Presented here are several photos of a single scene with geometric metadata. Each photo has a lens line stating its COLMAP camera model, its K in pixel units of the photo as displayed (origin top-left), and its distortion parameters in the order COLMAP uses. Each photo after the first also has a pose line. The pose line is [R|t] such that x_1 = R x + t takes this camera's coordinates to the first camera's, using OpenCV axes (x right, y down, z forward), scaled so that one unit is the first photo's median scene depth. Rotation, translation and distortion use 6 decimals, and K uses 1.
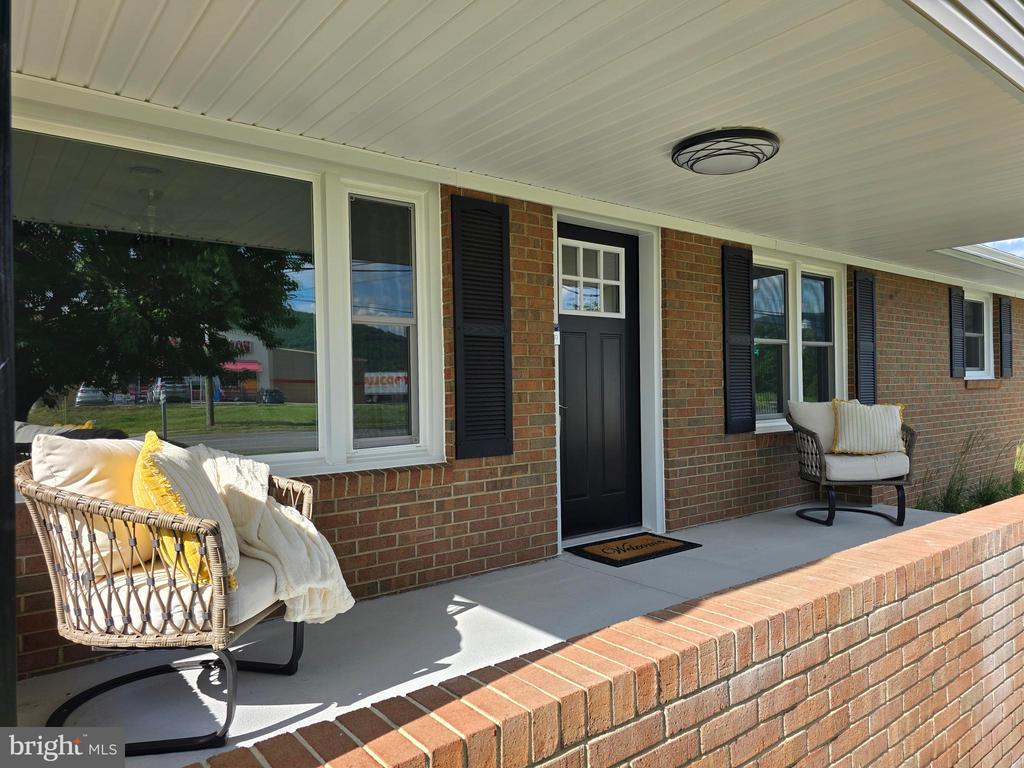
lens RADIAL K [[675.8, 0, 510.2], [0, 675.8, 387.2], [0, 0, 1]] dist [-0.007433, -0.024947]
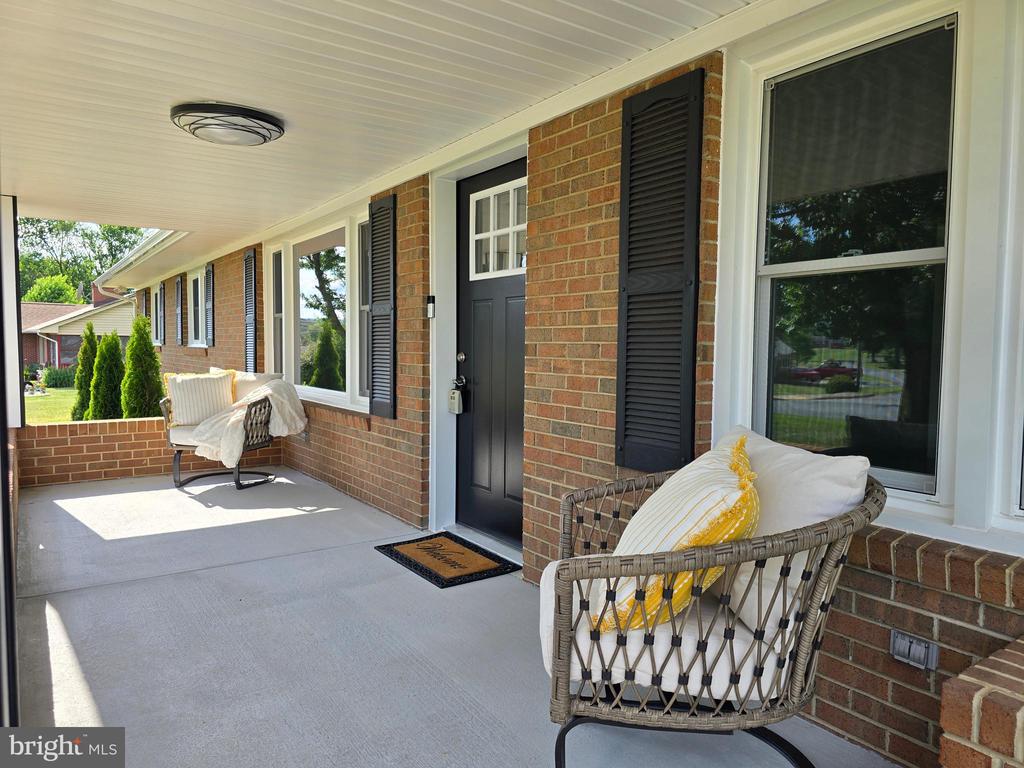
lens RADIAL K [[675.8, 0, 506.6], [0, 675.8, 385.4], [0, 0, 1]] dist [-0.007433, -0.024947]
pose [[-0.028690, 0.078837, -0.996475, 0.868459], [-0.004543, 0.996864, 0.078998, -0.035846], [0.999578, 0.006793, -0.028242, 0.951887]]
